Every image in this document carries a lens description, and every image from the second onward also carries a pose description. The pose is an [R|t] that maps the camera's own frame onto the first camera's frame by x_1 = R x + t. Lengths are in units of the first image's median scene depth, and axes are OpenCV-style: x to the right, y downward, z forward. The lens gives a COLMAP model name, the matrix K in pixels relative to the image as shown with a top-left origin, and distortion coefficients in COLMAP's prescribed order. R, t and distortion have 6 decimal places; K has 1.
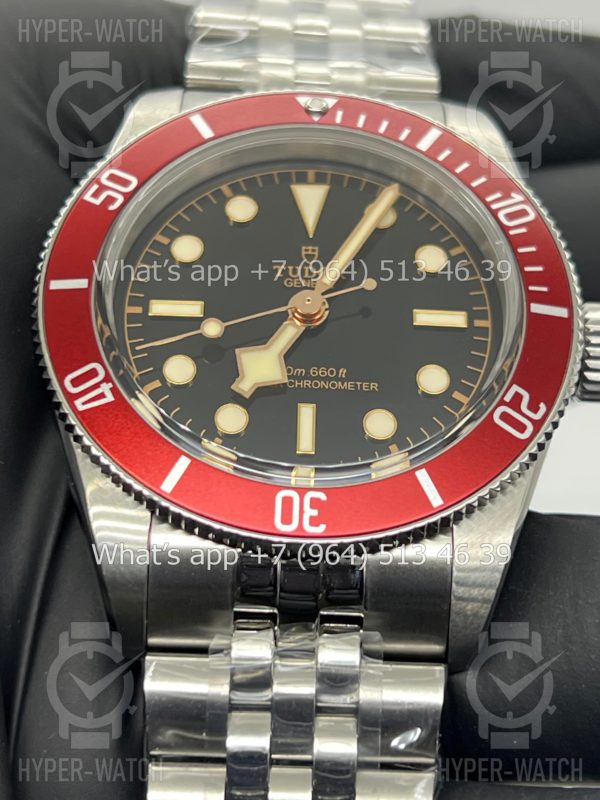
lens RADIAL K [[1938.8, 0, 298.3], [0, 1938.8, 396.4], [0, 0, 1]] dist [0.050959, 0.000000]
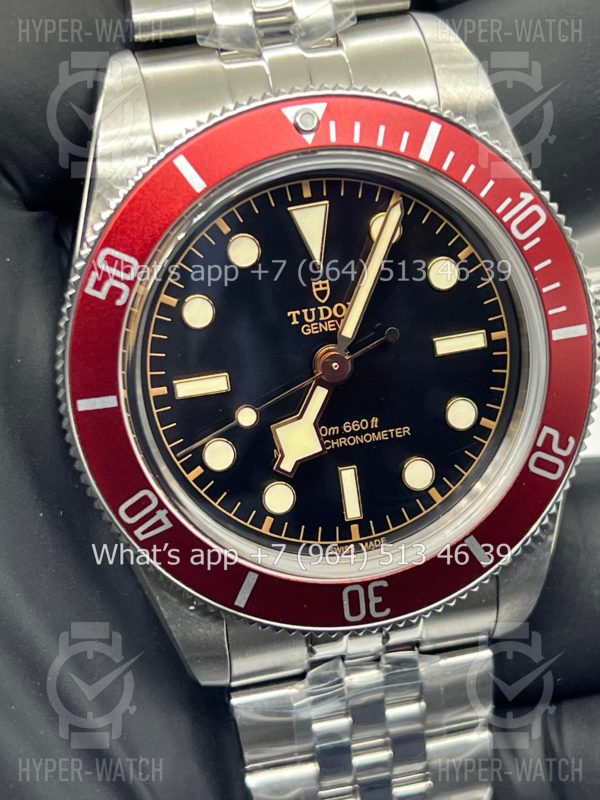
lens RADIAL K [[1815.0, 0, 289.4], [0, 1815.0, 400.3], [0, 0, 1]] dist [0.210597, 0.000000]
pose [[0.978751, -0.177757, 0.102223, -0.116826], [0.076820, 0.780075, 0.620953, -0.619429], [-0.190120, -0.599905, 0.777154, 0.271536]]
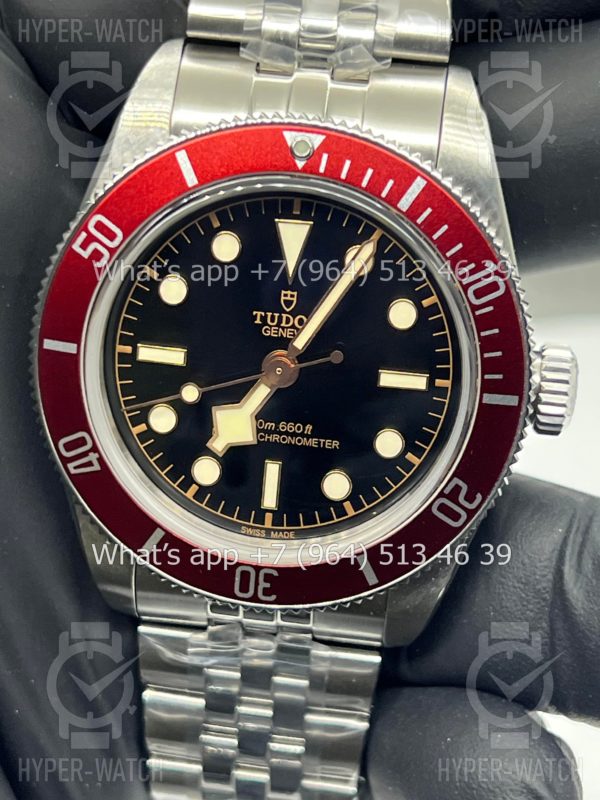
lens RADIAL K [[1815.0, 0, 300.9], [0, 1815.0, 400.0], [0, 0, 1]] dist [0.210597, 0.000000]
pose [[0.989142, 0.095511, -0.111694, 0.133160], [0.004195, 0.741363, 0.671092, -0.722805], [0.146902, -0.664273, 0.732912, 0.248207]]
